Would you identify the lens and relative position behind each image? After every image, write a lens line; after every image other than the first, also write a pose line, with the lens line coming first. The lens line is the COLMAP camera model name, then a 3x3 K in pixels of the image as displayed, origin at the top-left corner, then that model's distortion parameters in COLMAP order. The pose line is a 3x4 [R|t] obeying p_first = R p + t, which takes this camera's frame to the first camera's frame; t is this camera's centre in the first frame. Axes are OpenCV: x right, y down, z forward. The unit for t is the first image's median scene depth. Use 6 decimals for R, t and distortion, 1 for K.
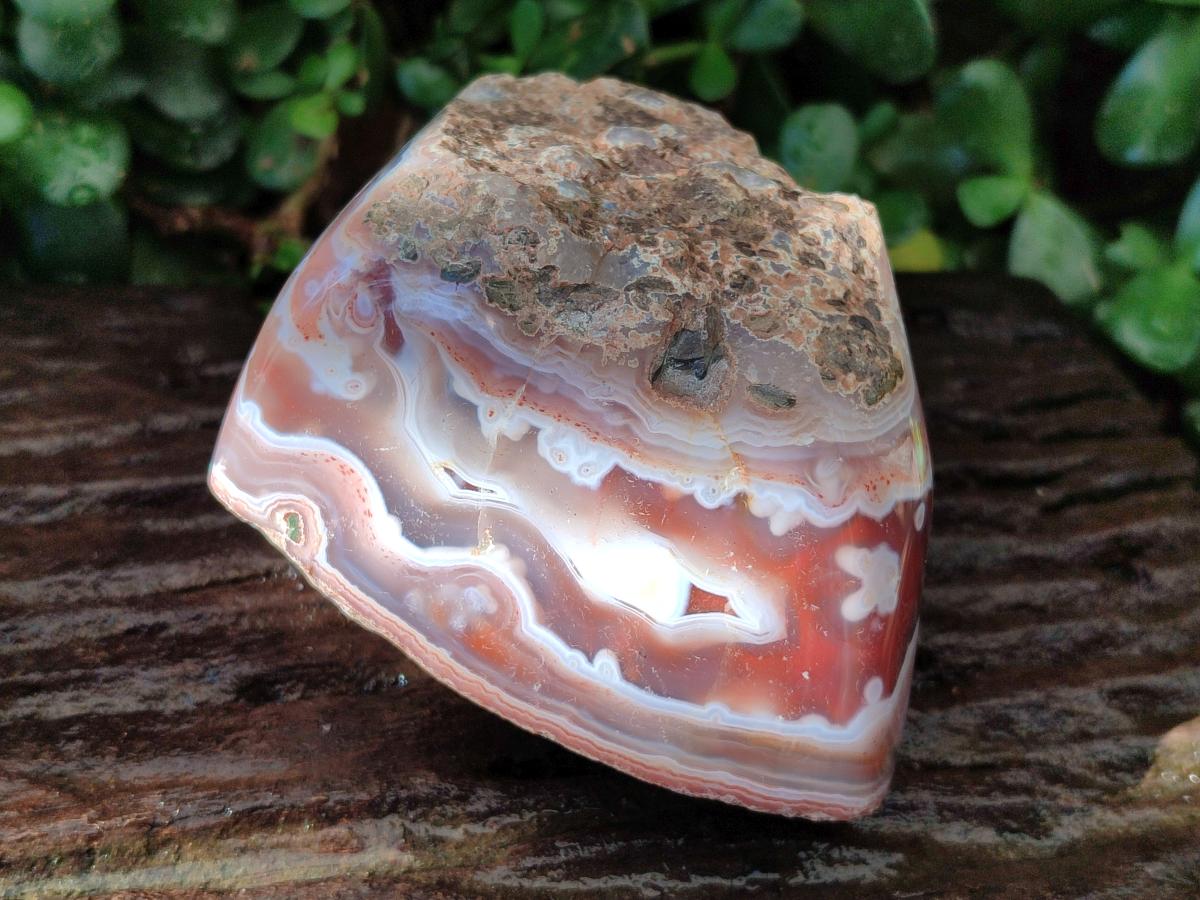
lens RADIAL K [[1826.8, 0, 605.3], [0, 1826.8, 445.9], [0, 0, 1]] dist [0.274067, -1.642501]
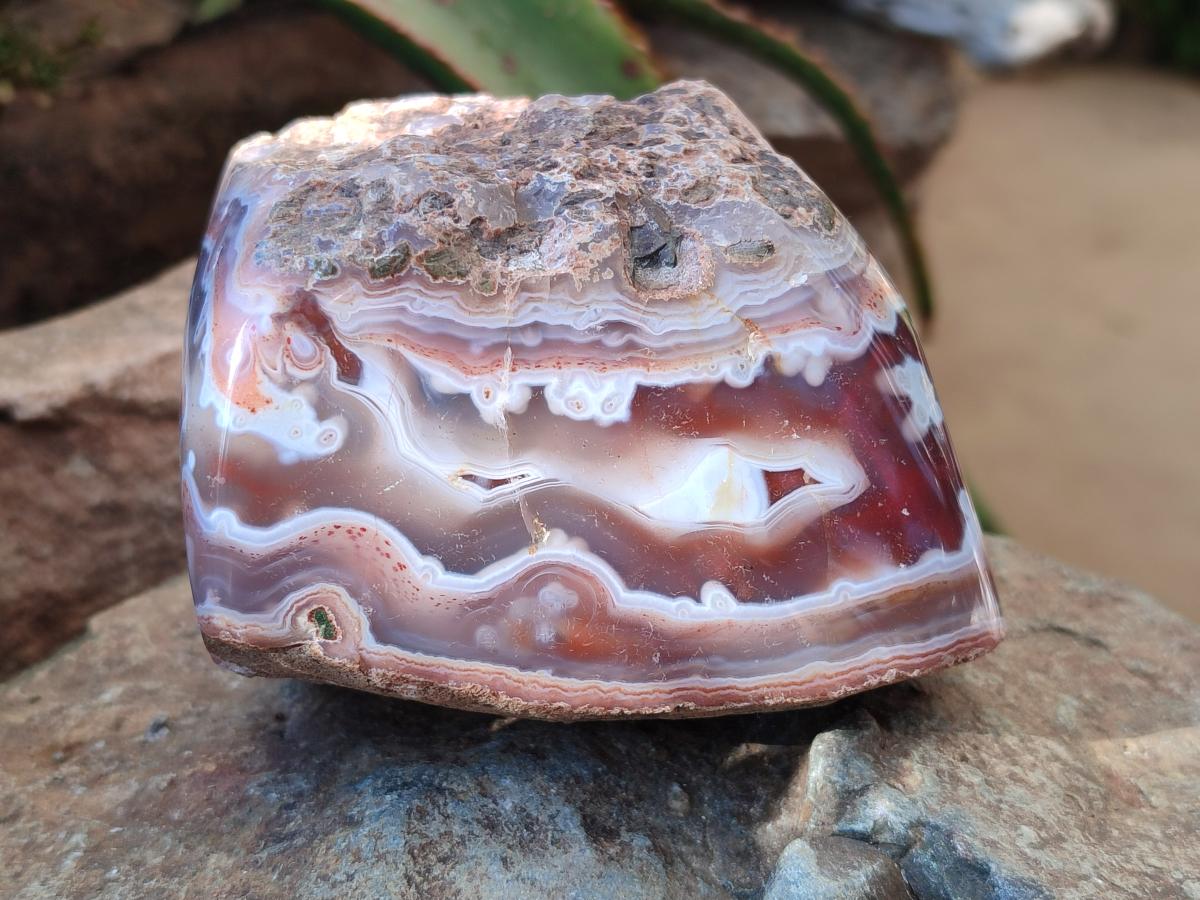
lens RADIAL K [[1826.8, 0, 605.3], [0, 1826.8, 445.9], [0, 0, 1]] dist [0.274067, -1.642501]
pose [[0.868754, -0.415195, 0.269963, -0.262680], [0.447521, 0.891619, -0.068860, 0.091677], [-0.212114, 0.180636, 0.960405, 0.133347]]
